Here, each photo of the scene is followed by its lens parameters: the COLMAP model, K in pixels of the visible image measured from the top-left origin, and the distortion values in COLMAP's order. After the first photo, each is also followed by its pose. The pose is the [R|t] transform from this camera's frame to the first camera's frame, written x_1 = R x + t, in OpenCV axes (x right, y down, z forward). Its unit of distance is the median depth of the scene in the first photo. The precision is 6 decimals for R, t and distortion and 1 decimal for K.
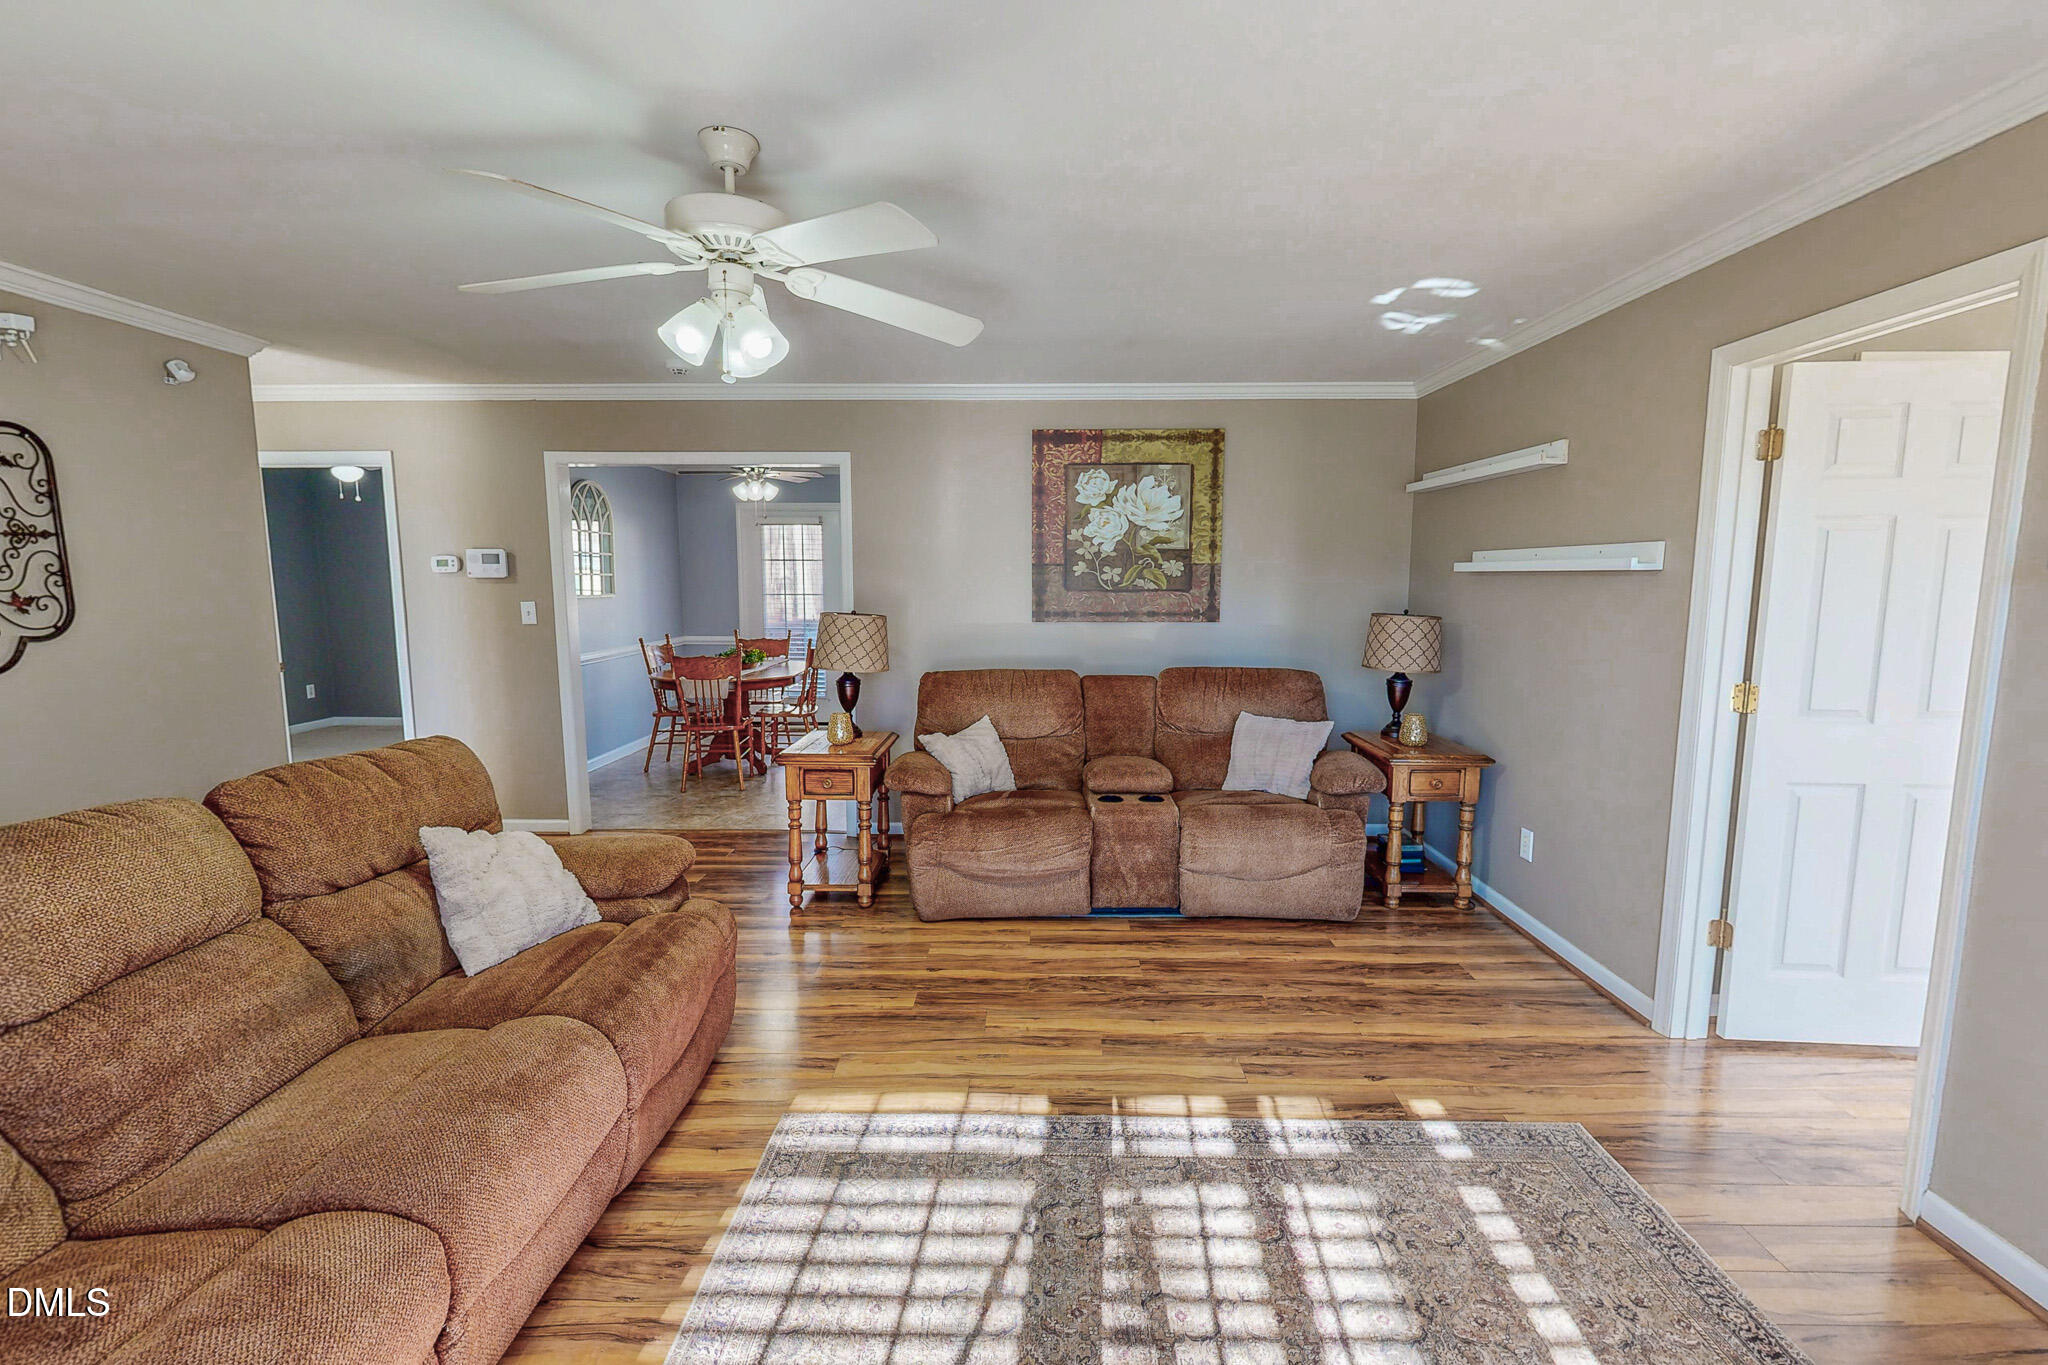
lens RADIAL K [[884.0, 0, 1025.0], [0, 884.0, 684.6], [0, 0, 1]] dist [-0.001638, -0.000355]
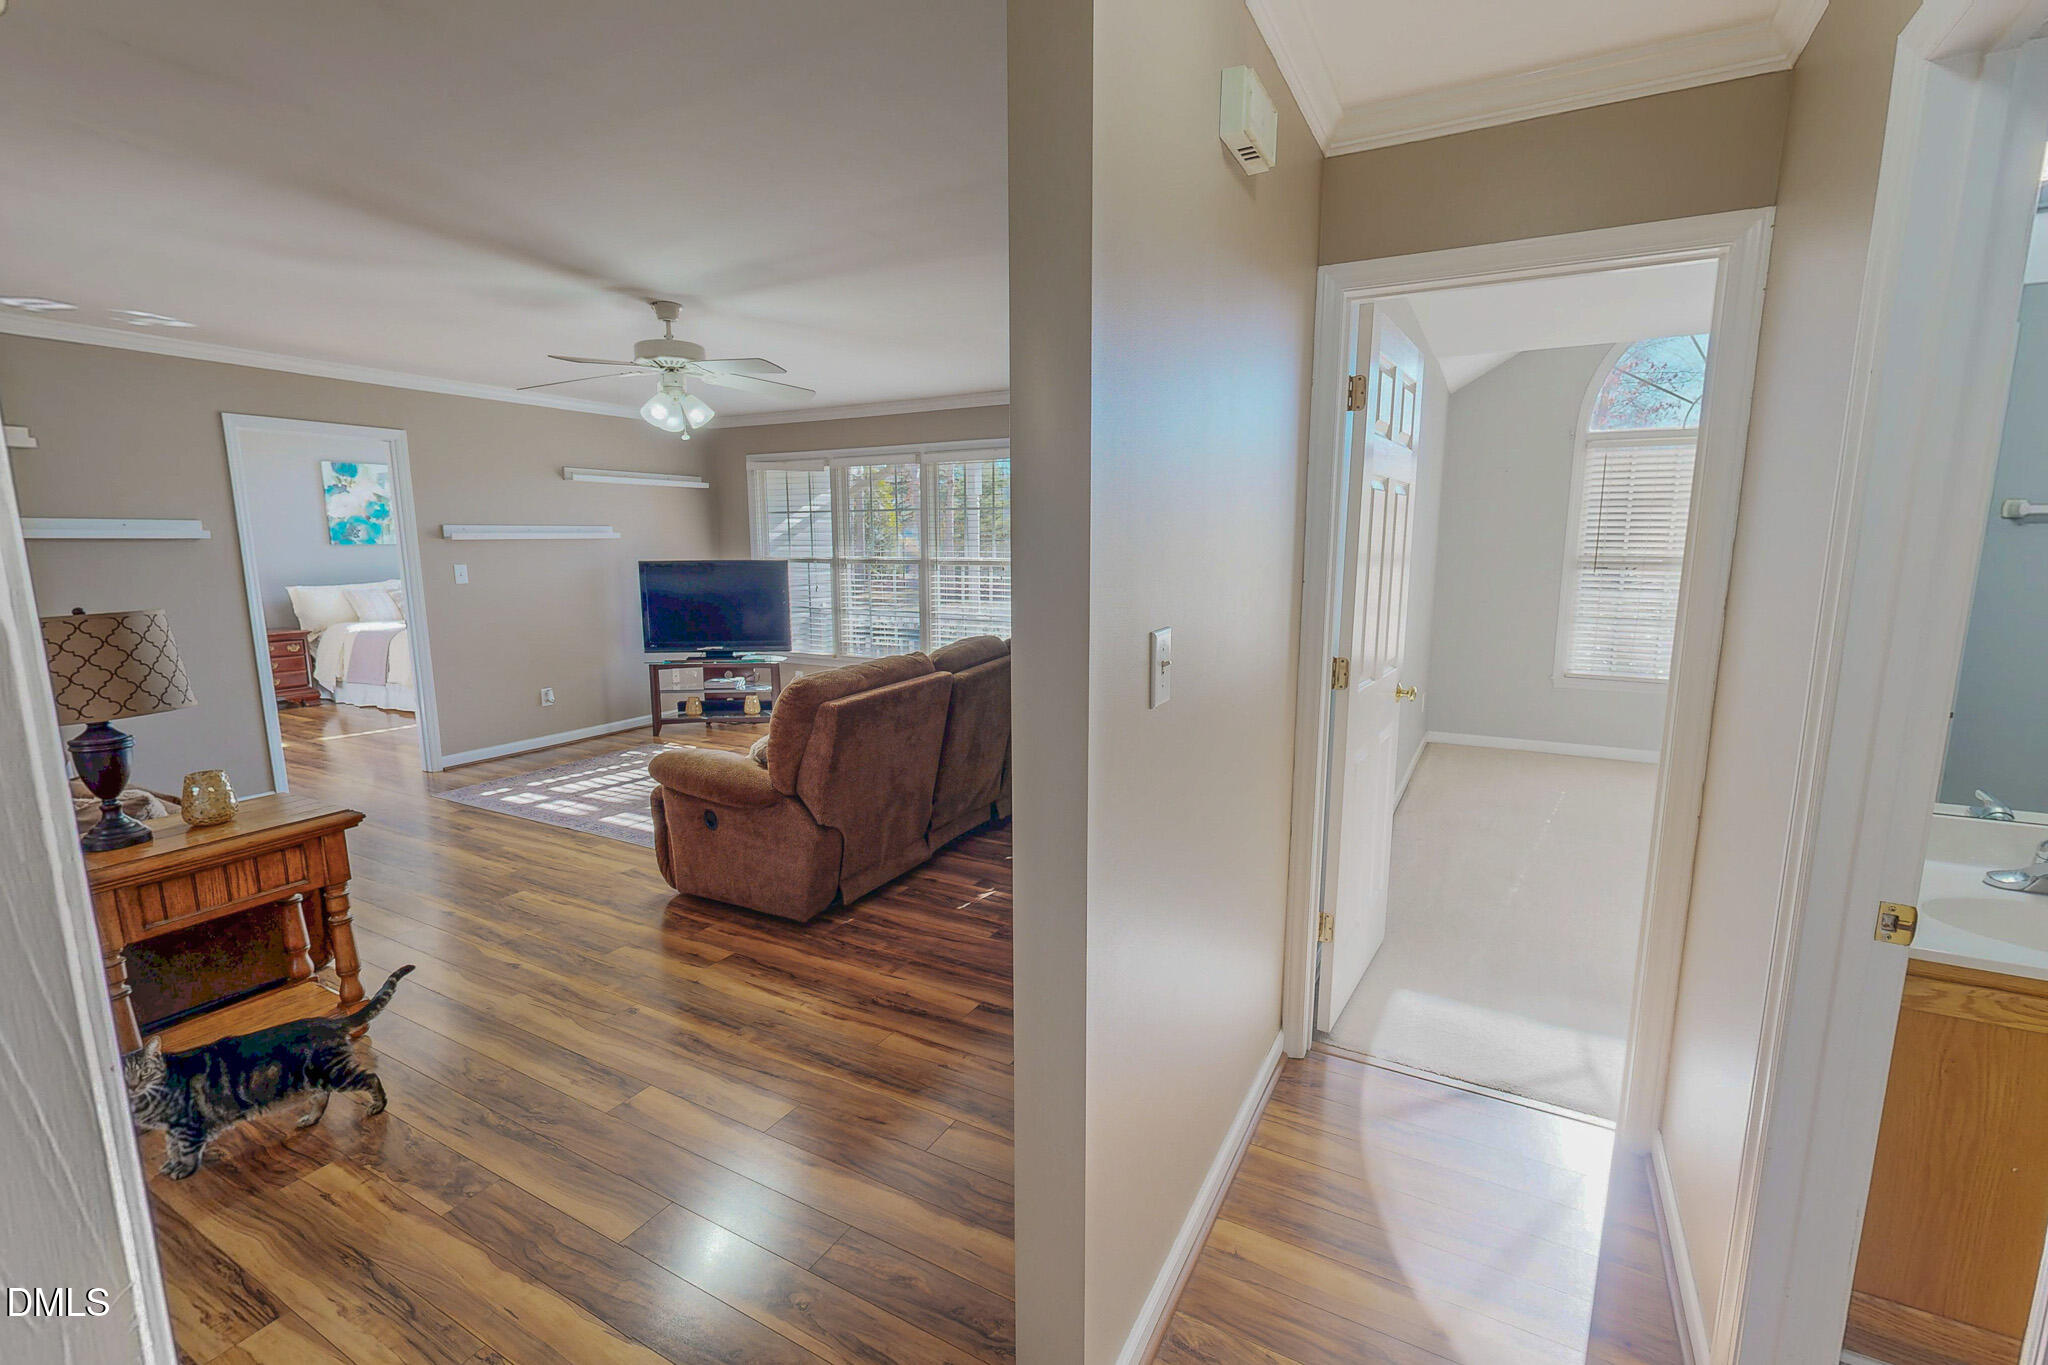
lens RADIAL K [[891.4, 0, 1024.5], [0, 891.4, 686.7], [0, 0, 1]] dist [0.001553, -0.000042]
pose [[-0.882712, -0.075402, 0.463826, -0.841319], [0.057819, 0.962115, 0.266443, -0.131794], [-0.466345, 0.262010, -0.844910, 1.068557]]
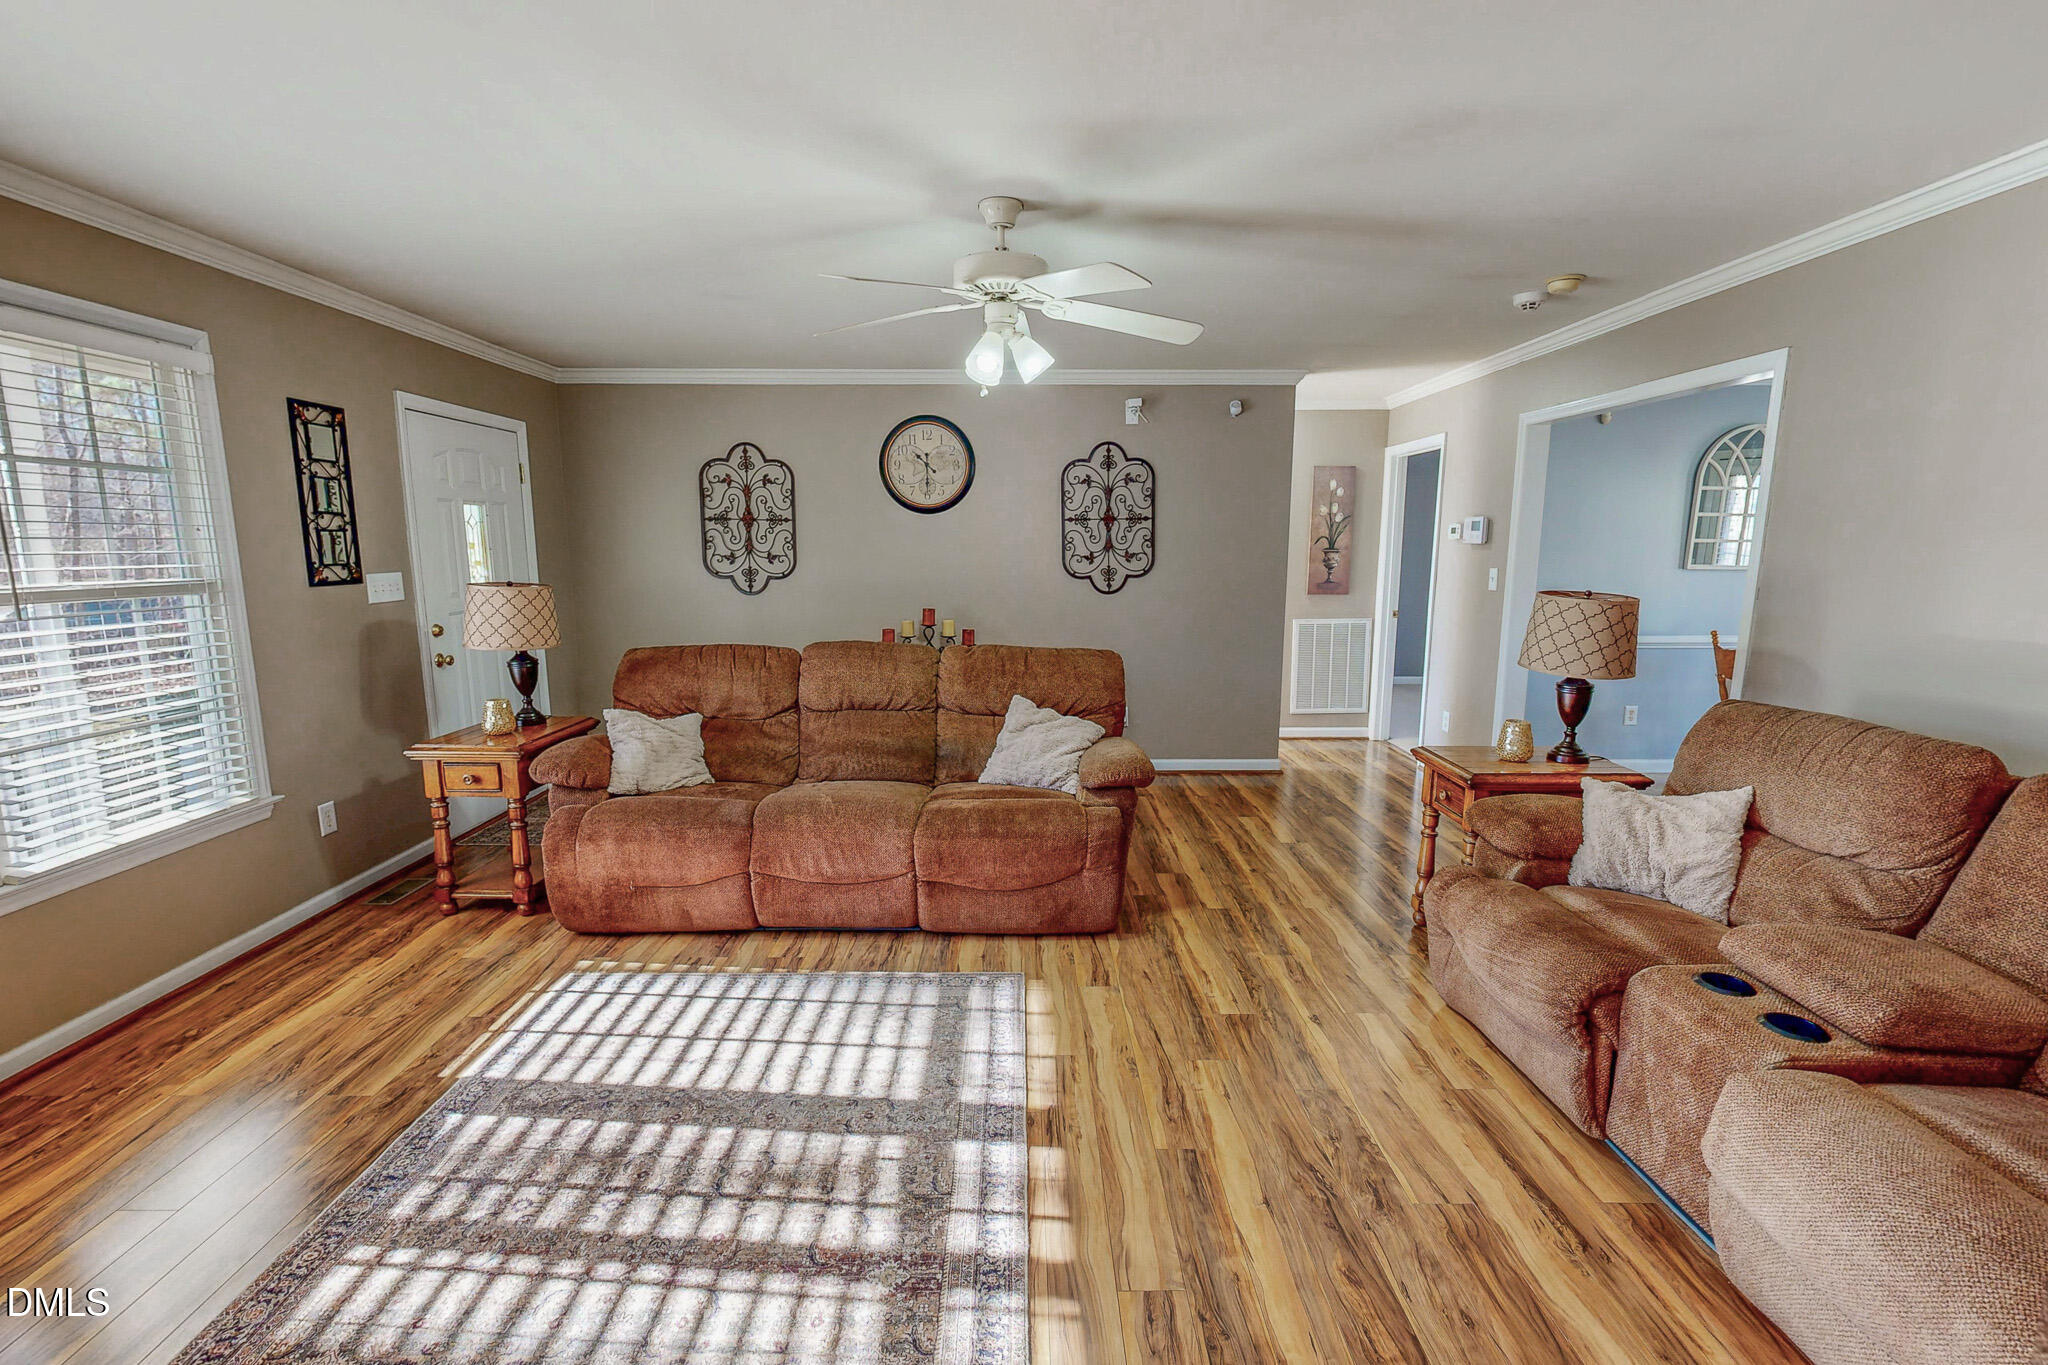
lens RADIAL K [[884.0, 0, 1025.0], [0, 884.0, 684.6], [0, 0, 1]] dist [-0.001638, -0.000355]
pose [[0.019348, 0.160291, -0.986880, 0.463145], [-0.122873, 0.979964, 0.156759, -0.058608], [0.992234, 0.118228, 0.038656, 0.468147]]
